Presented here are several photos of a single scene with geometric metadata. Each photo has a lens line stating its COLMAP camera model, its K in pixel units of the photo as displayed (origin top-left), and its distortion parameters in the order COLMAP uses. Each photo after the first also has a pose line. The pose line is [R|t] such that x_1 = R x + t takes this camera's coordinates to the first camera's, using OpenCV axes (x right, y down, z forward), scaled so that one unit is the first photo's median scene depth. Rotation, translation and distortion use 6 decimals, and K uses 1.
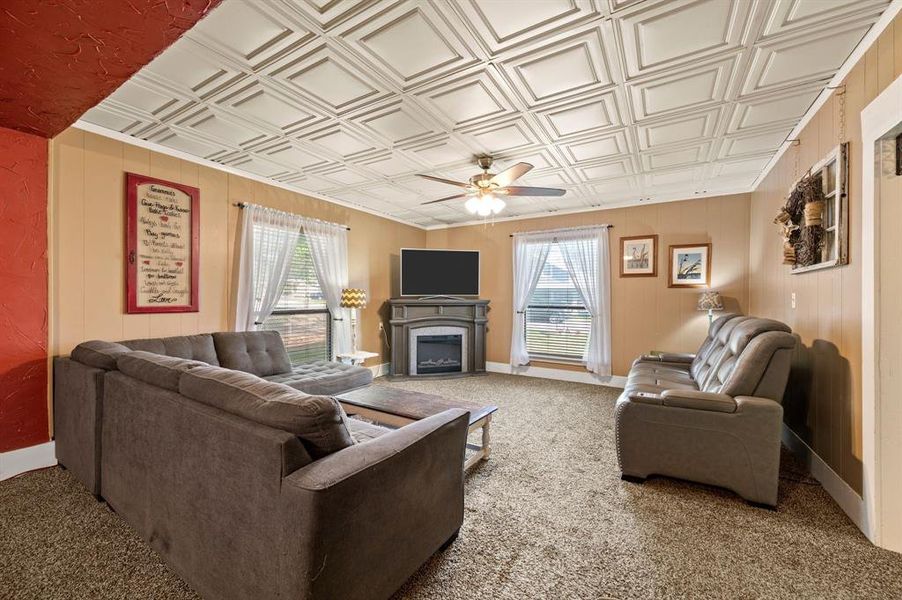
lens RADIAL K [[356.7, 0, 454.4], [0, 356.7, 298.3], [0, 0, 1]] dist [-0.000275, -0.000268]
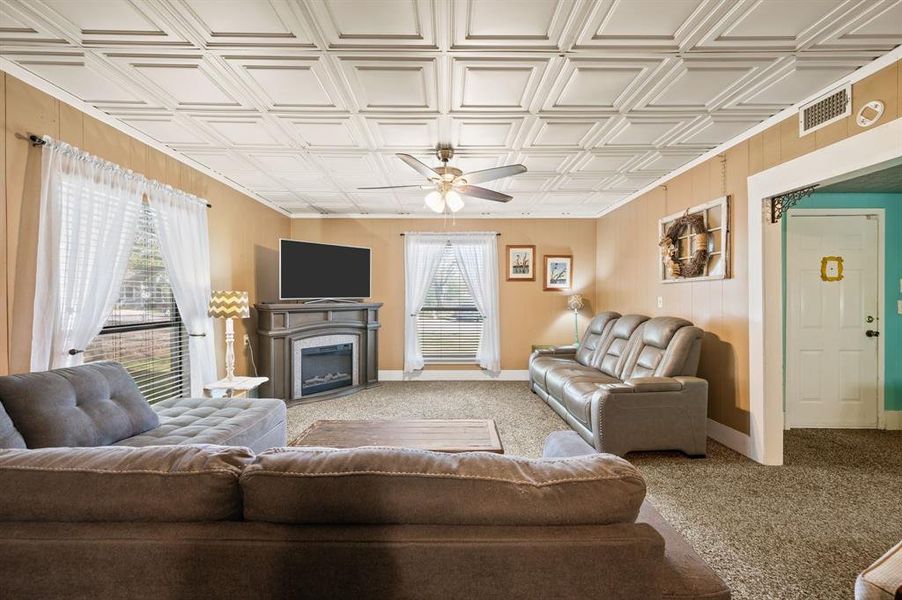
lens RADIAL K [[356.7, 0, 452.4], [0, 356.7, 298.4], [0, 0, 1]] dist [-0.000275, -0.000268]
pose [[0.847241, -0.008272, 0.531144, -0.278051], [0.006247, 0.999965, 0.005610, -0.012708], [-0.531171, -0.001435, 0.847263, 0.155551]]
